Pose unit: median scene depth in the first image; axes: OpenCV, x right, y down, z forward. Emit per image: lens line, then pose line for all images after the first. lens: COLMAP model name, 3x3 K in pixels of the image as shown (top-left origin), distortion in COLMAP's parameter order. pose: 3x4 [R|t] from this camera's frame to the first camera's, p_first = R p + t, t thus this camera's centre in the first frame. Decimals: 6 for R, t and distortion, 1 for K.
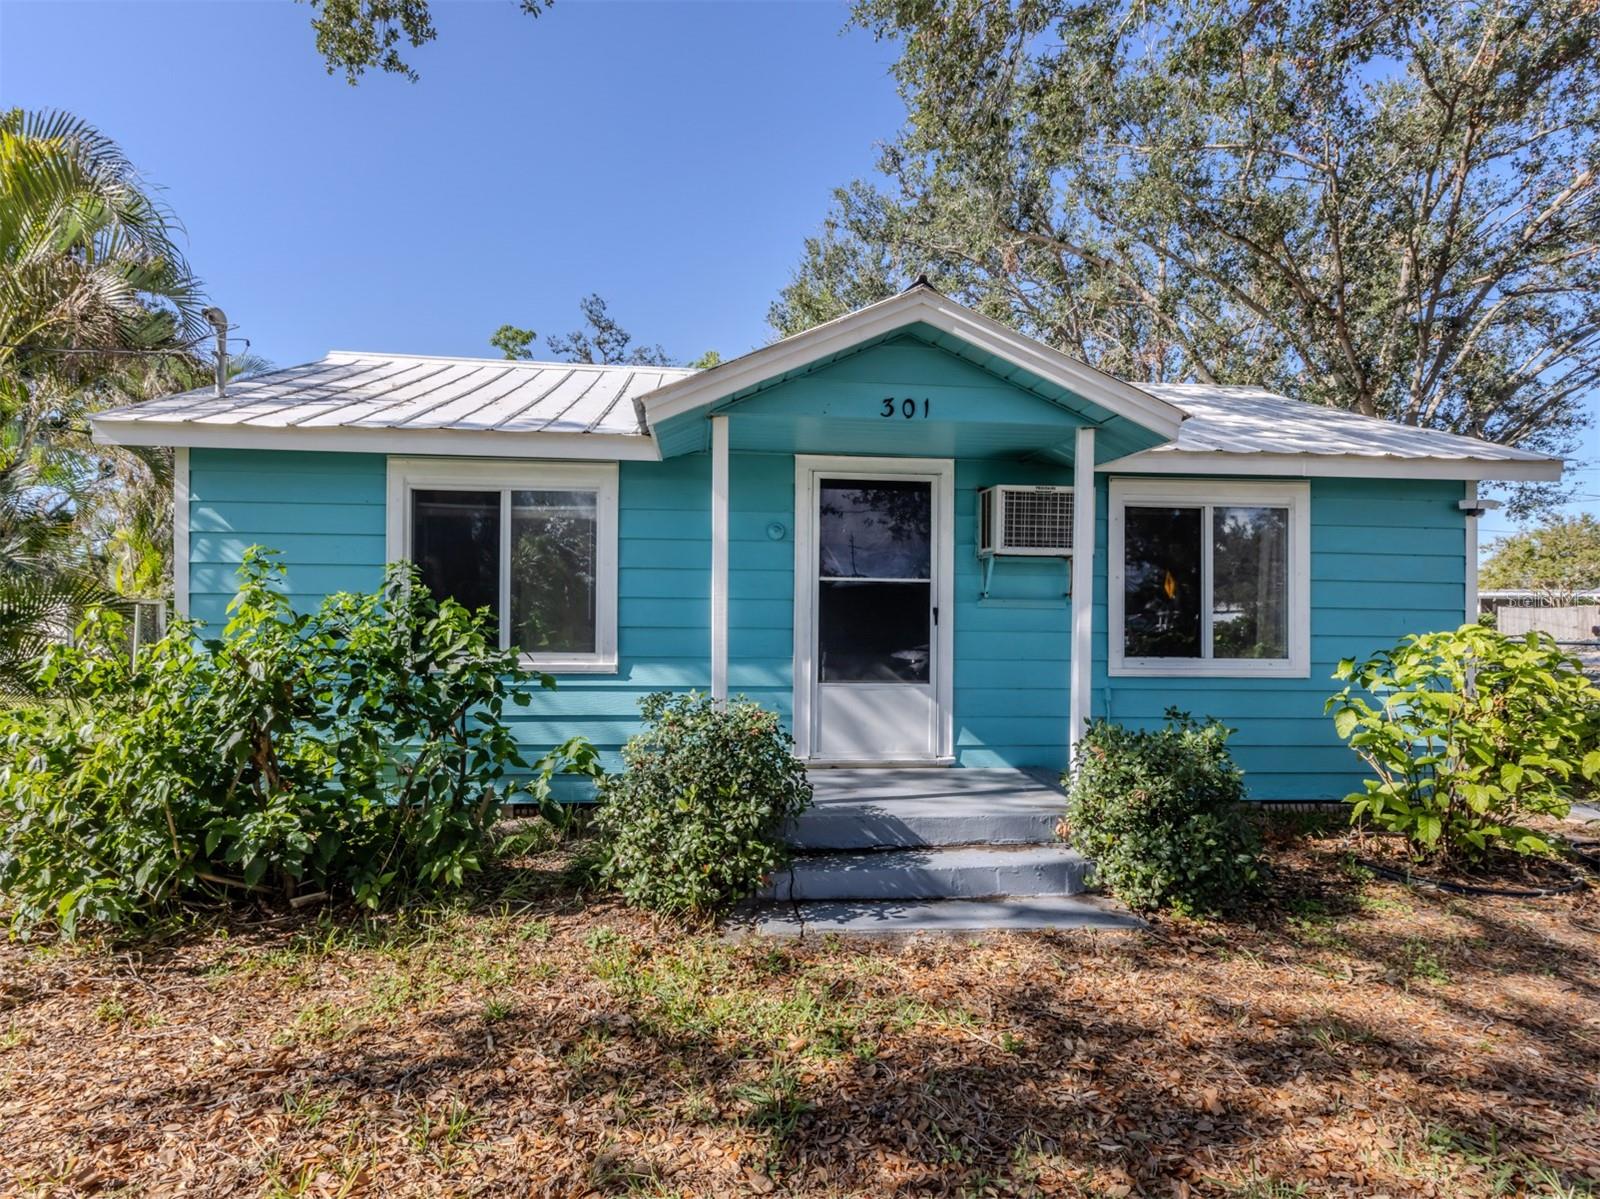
lens RADIAL K [[849.7, 0, 761.1], [0, 849.7, 607.5], [0, 0, 1]] dist [0.005742, -0.000348]
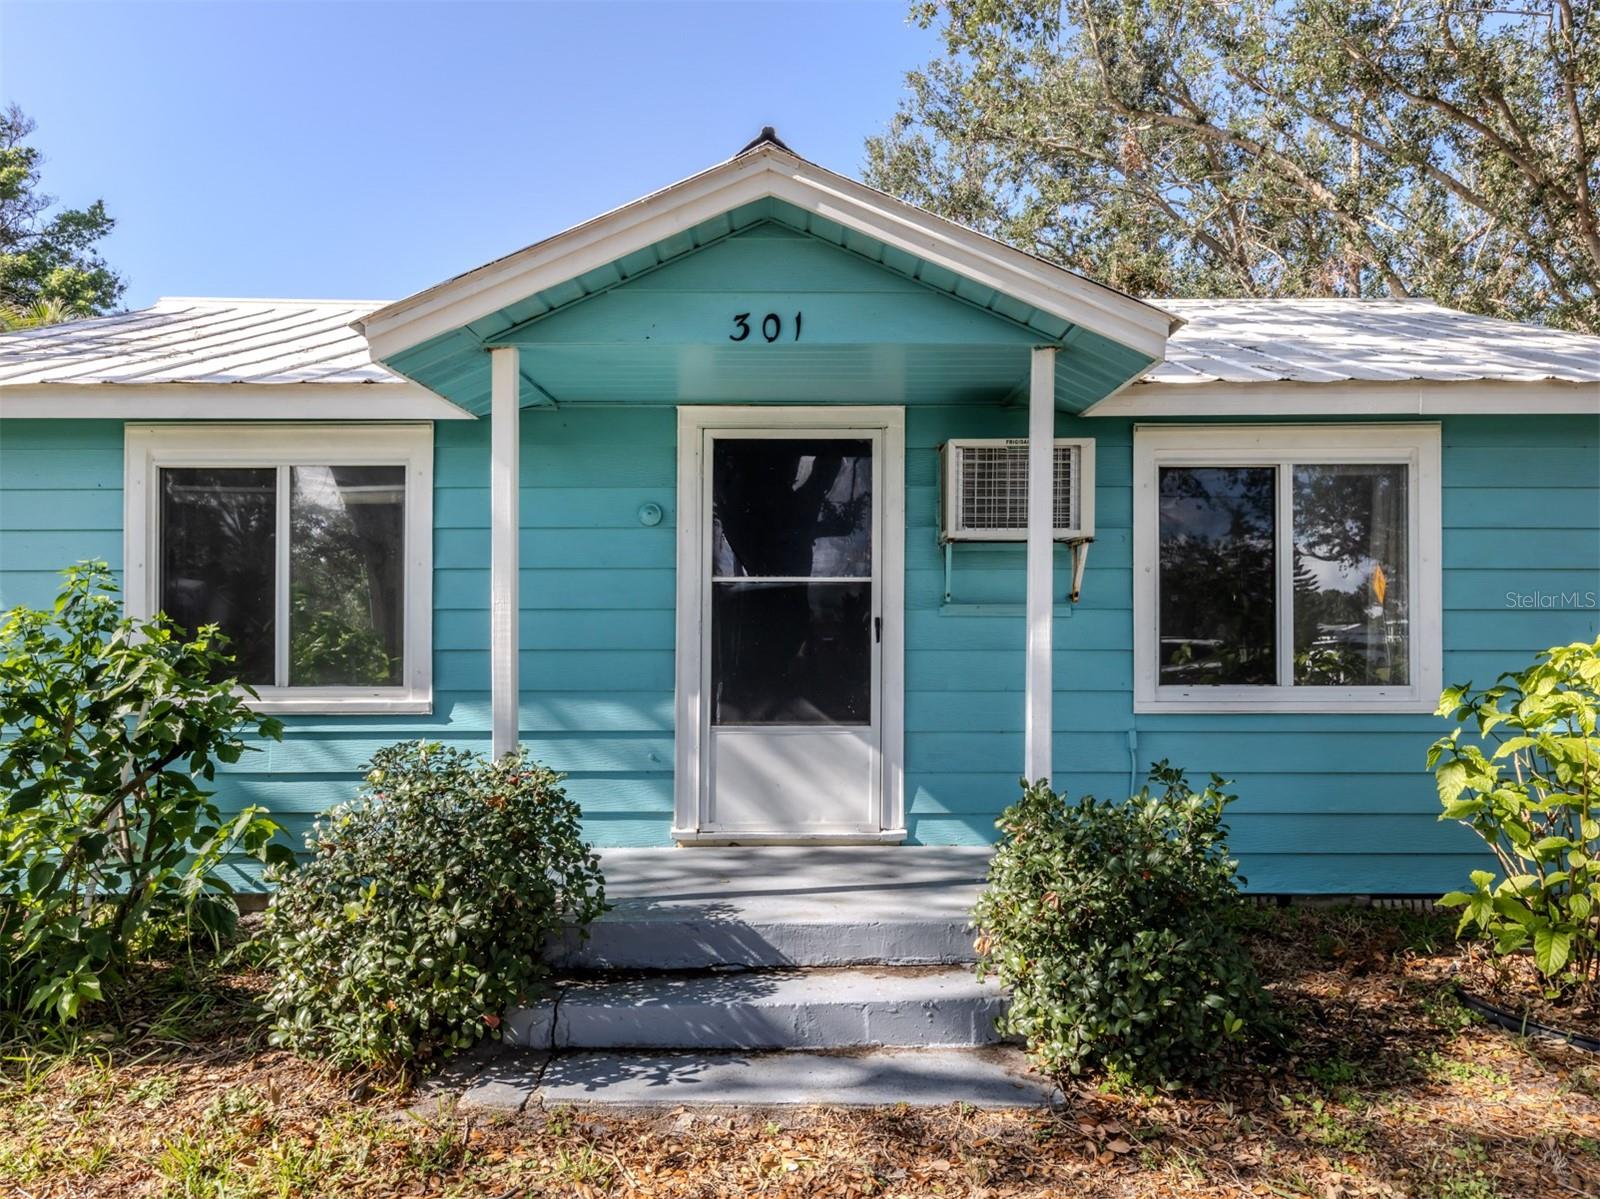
lens RADIAL K [[1071.9, 0, 793.0], [0, 1071.9, 624.4], [0, 0, 1]] dist [0.003944, -0.005186]
pose [[0.996297, -0.013727, -0.084874, 0.221640], [0.013809, 0.999905, 0.000390, 0.004866], [0.084860, -0.001560, 0.996392, 0.116872]]
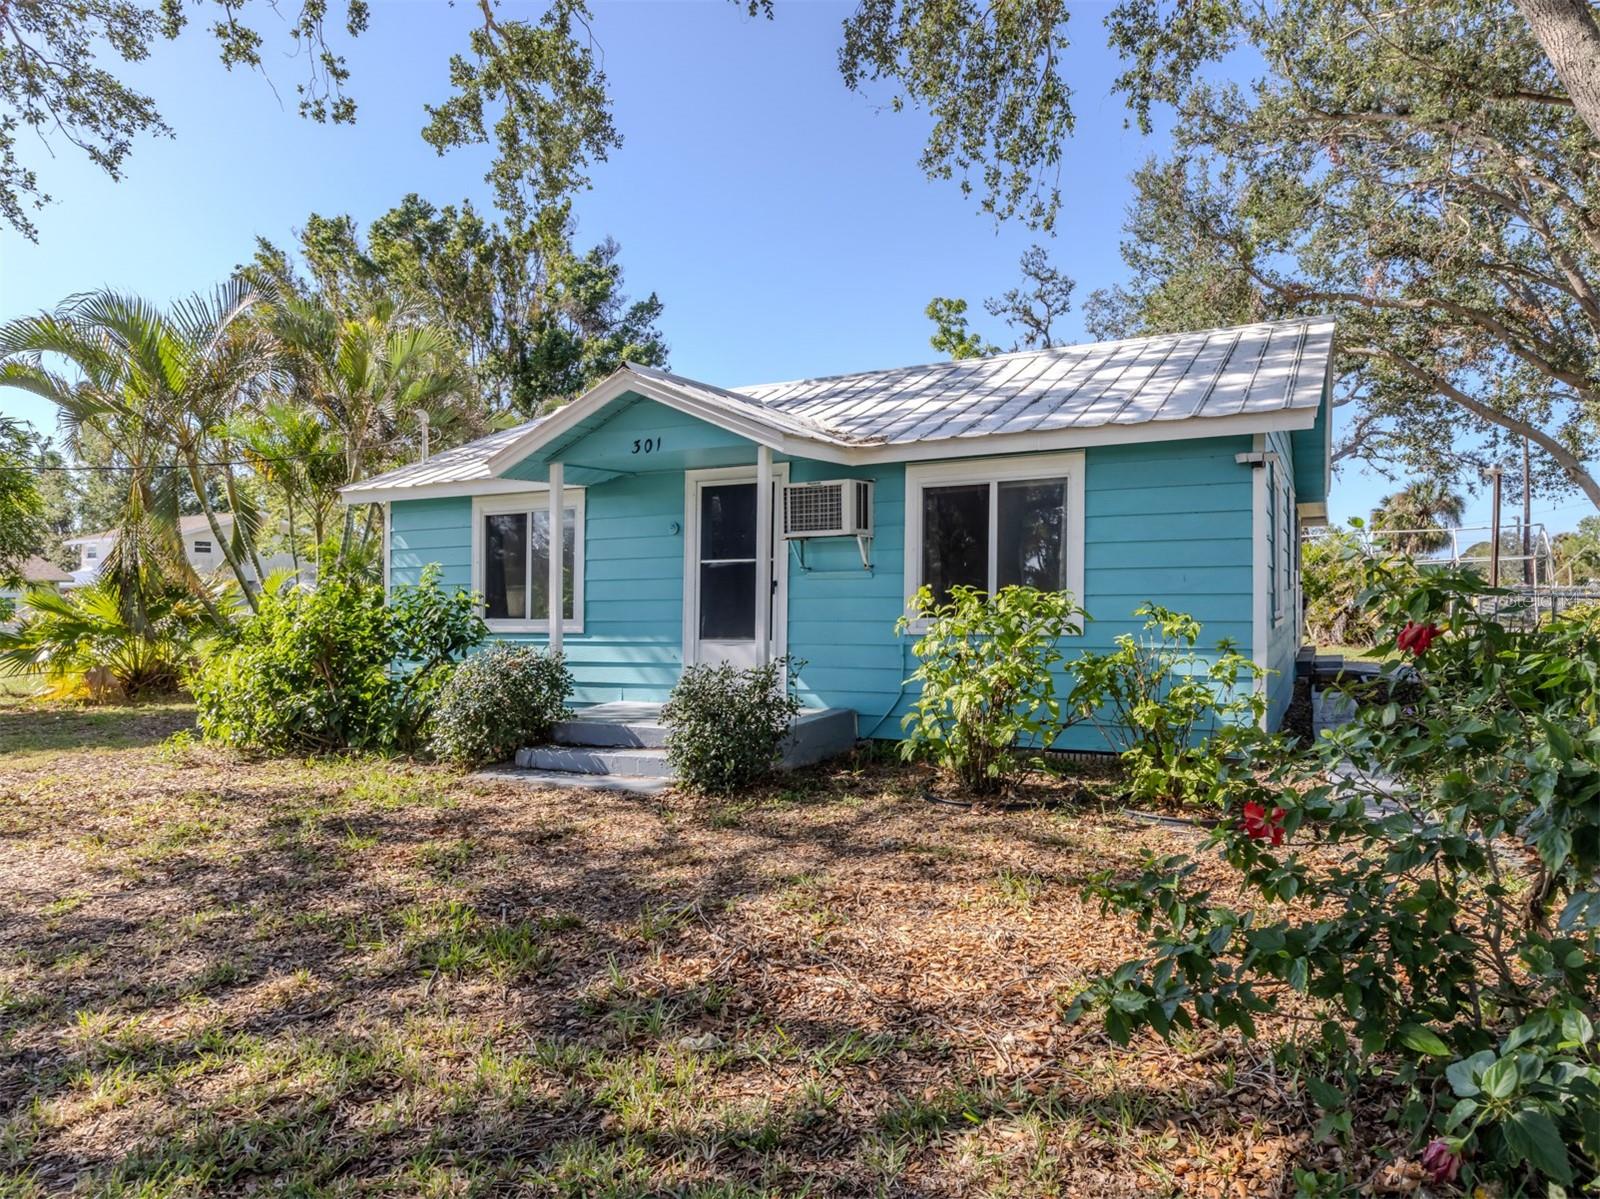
lens RADIAL K [[993.8, 0, 865.4], [0, 993.8, 563.5], [0, 0, 1]] dist [-0.007722, 0.002772]
pose [[0.863018, -0.039393, -0.503635, 1.130092], [0.031625, 0.999212, -0.023964, 0.014902], [0.504182, 0.004754, 0.863584, -0.227673]]
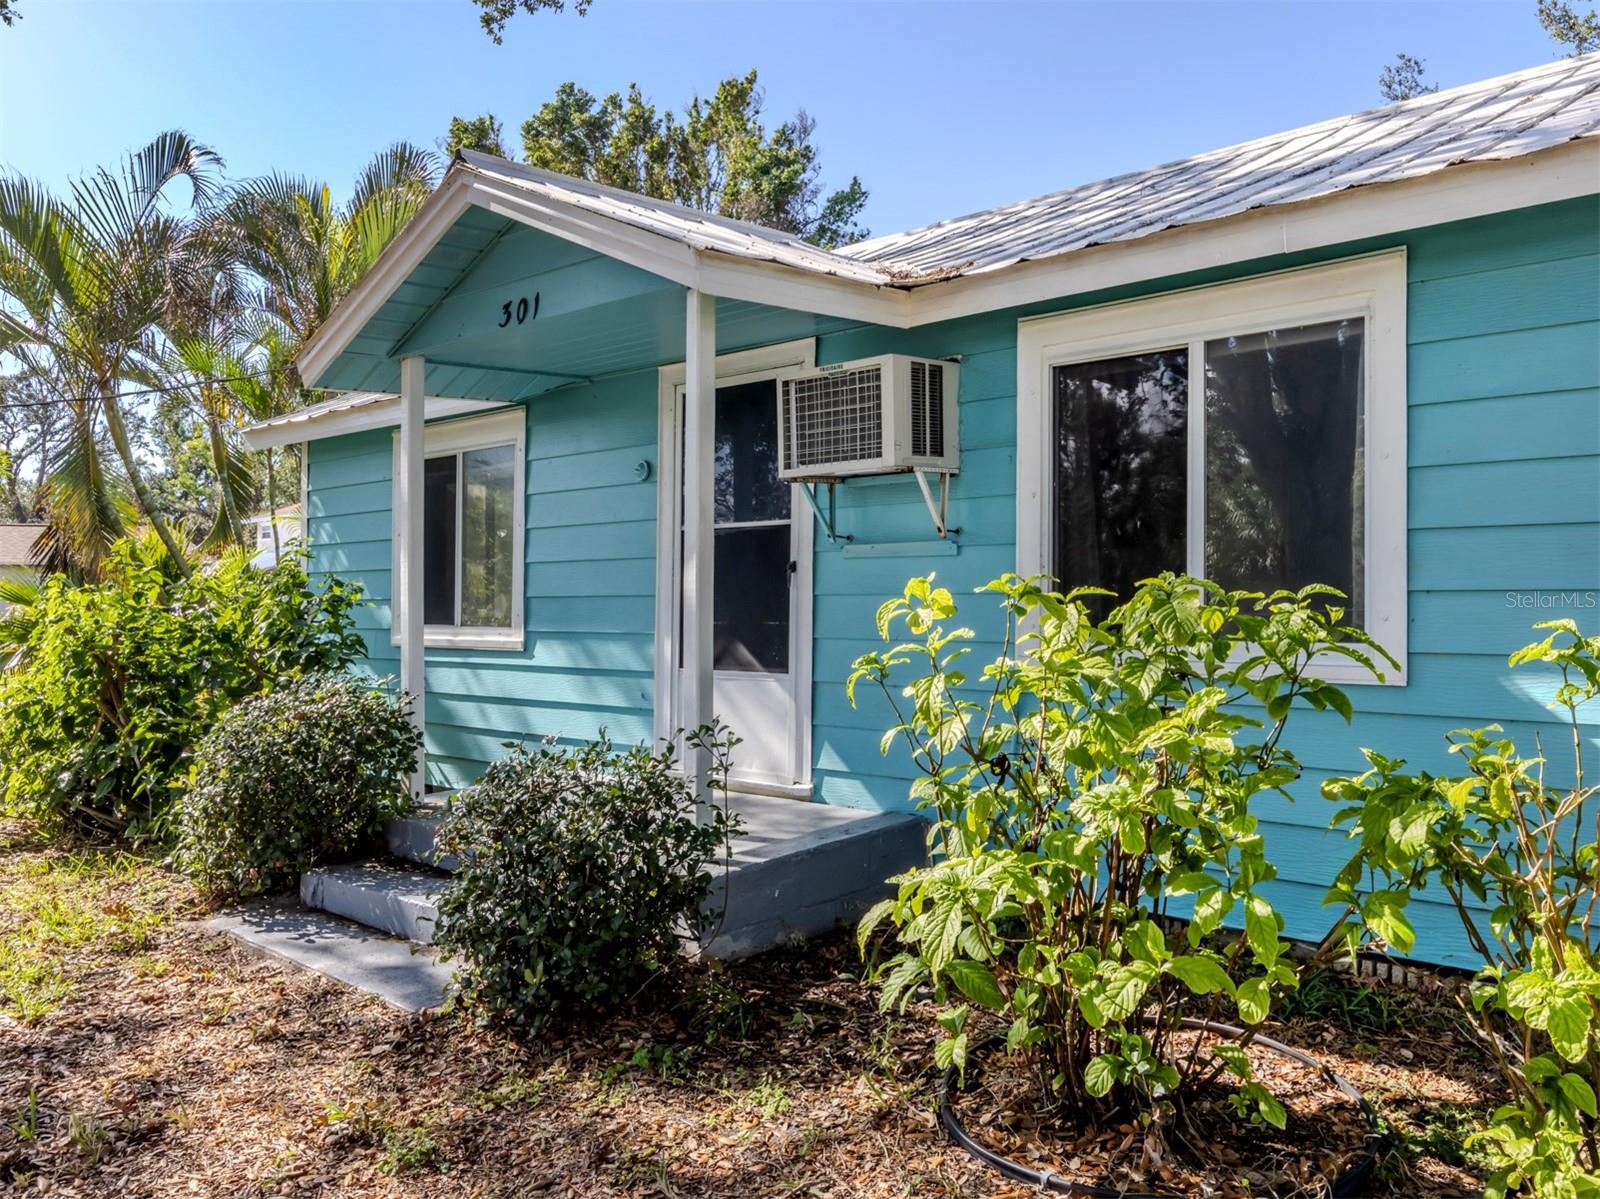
lens RADIAL K [[1237.1, 0, 841.7], [0, 1237.1, 543.9], [0, 0, 1]] dist [0.001093, 0.009214]
pose [[0.695441, -0.045108, -0.717166, 0.990085], [0.038039, 0.998939, -0.025944, 0.014256], [0.717576, -0.009238, 0.696419, 0.361936]]
